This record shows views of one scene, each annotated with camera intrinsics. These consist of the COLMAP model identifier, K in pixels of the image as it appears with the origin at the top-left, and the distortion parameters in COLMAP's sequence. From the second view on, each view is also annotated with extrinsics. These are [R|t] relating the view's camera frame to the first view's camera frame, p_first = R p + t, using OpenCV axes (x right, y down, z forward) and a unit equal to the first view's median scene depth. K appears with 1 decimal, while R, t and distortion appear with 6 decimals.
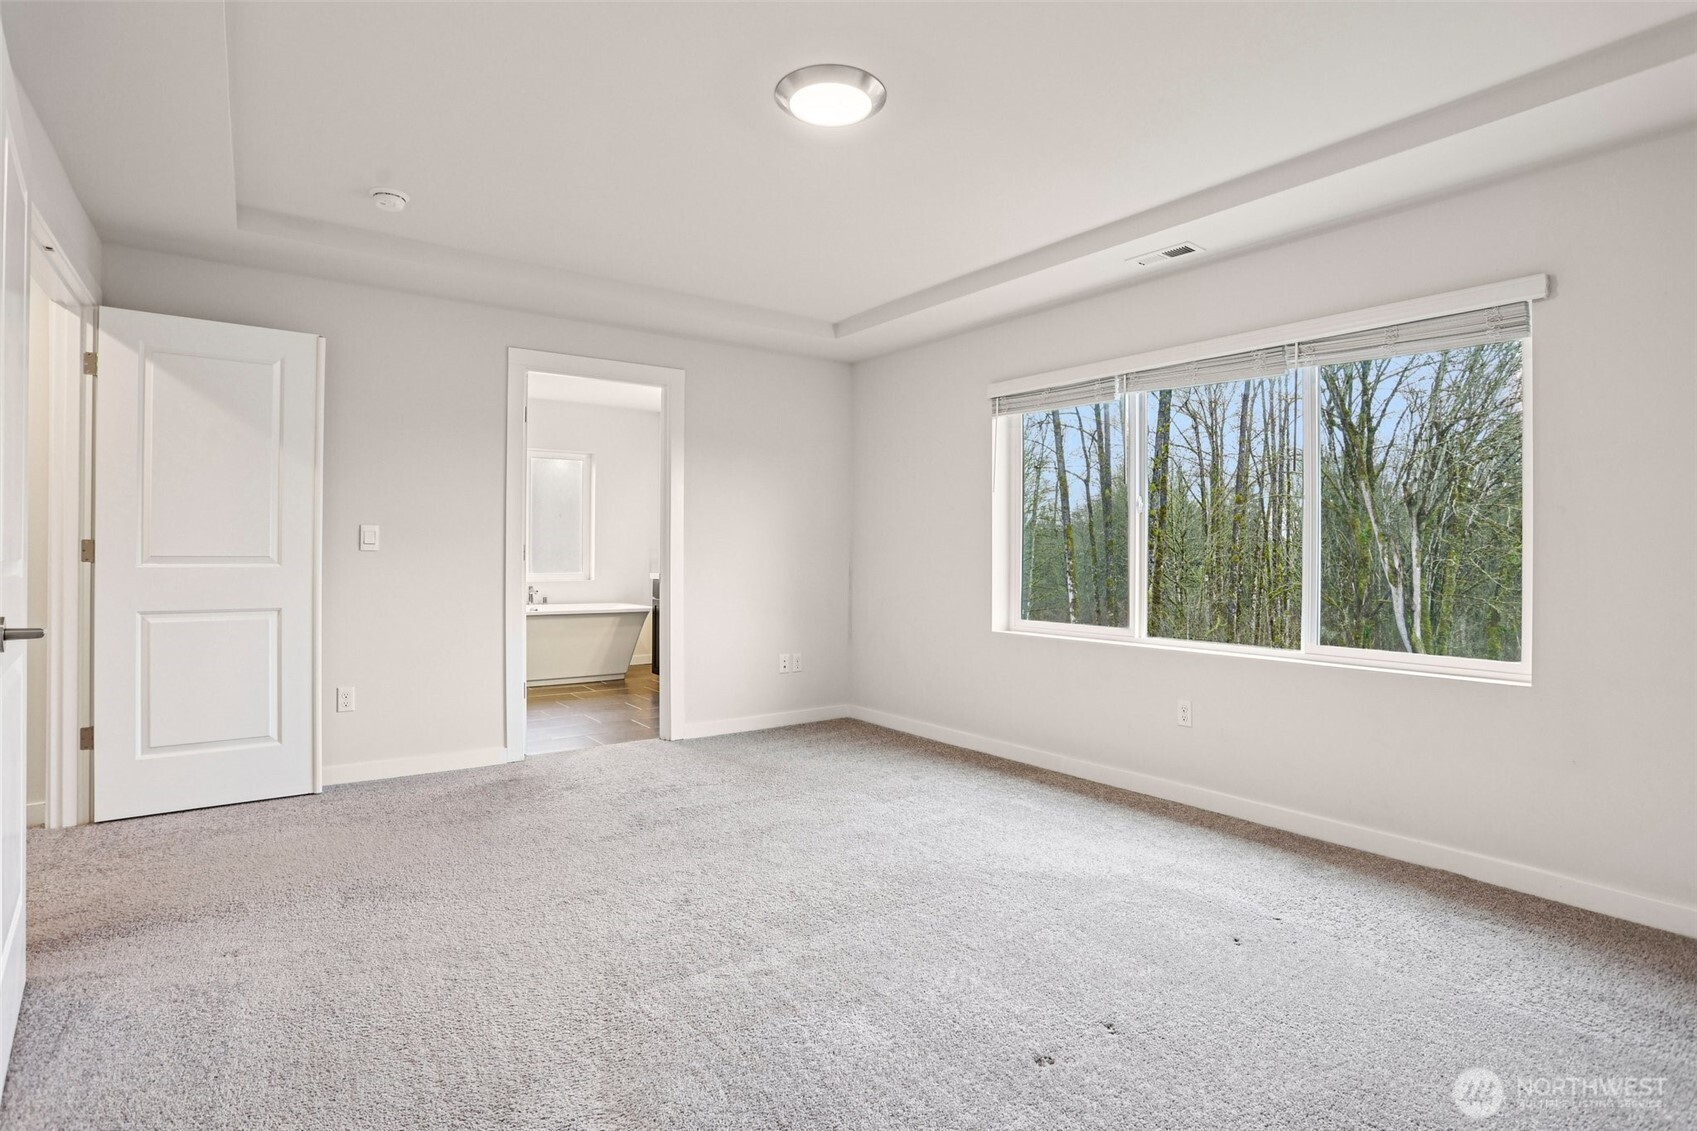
lens RADIAL K [[839.6, 0, 844.6], [0, 839.6, 551.0], [0, 0, 1]] dist [-0.080500, 0.038772]
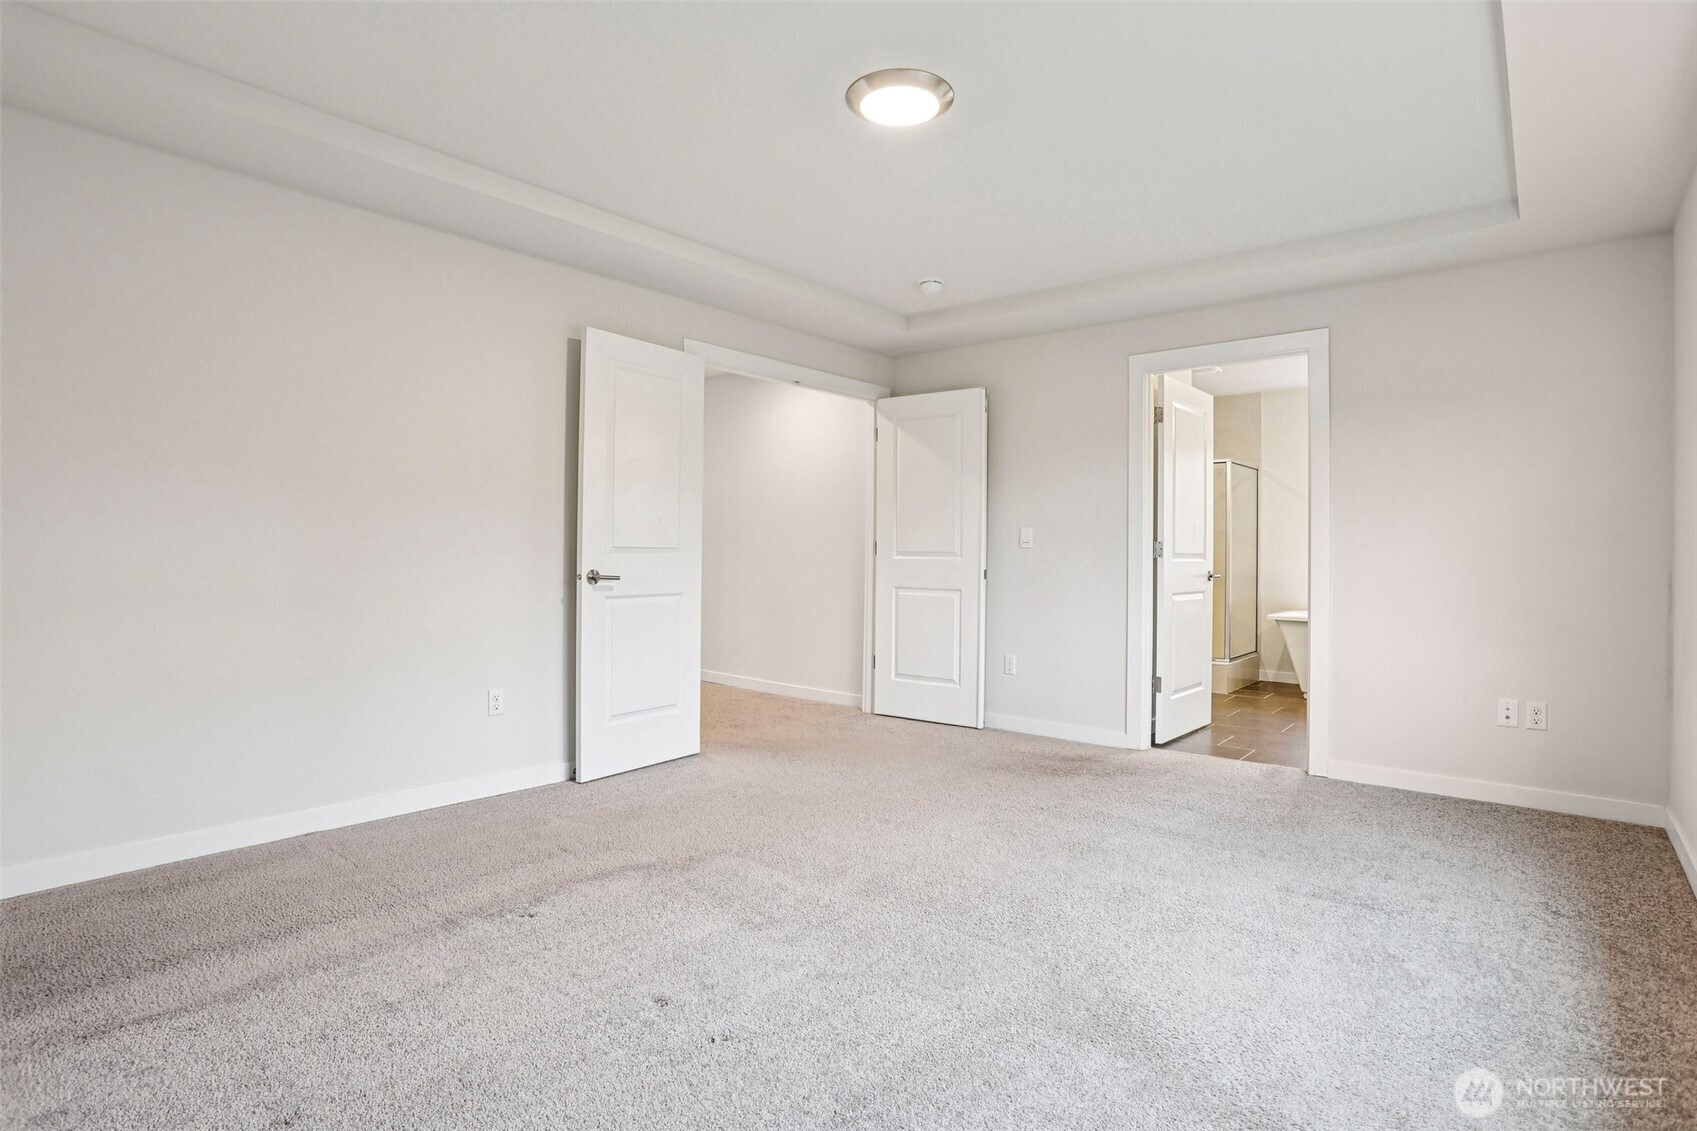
lens RADIAL K [[839.6, 0, 844.6], [0, 839.6, 551.0], [0, 0, 1]] dist [-0.080500, 0.038772]
pose [[0.250048, -0.003565, -0.968227, 0.638835], [-0.006161, 0.999967, -0.005273, 0.013427], [0.968214, 0.007284, 0.250018, 0.454953]]
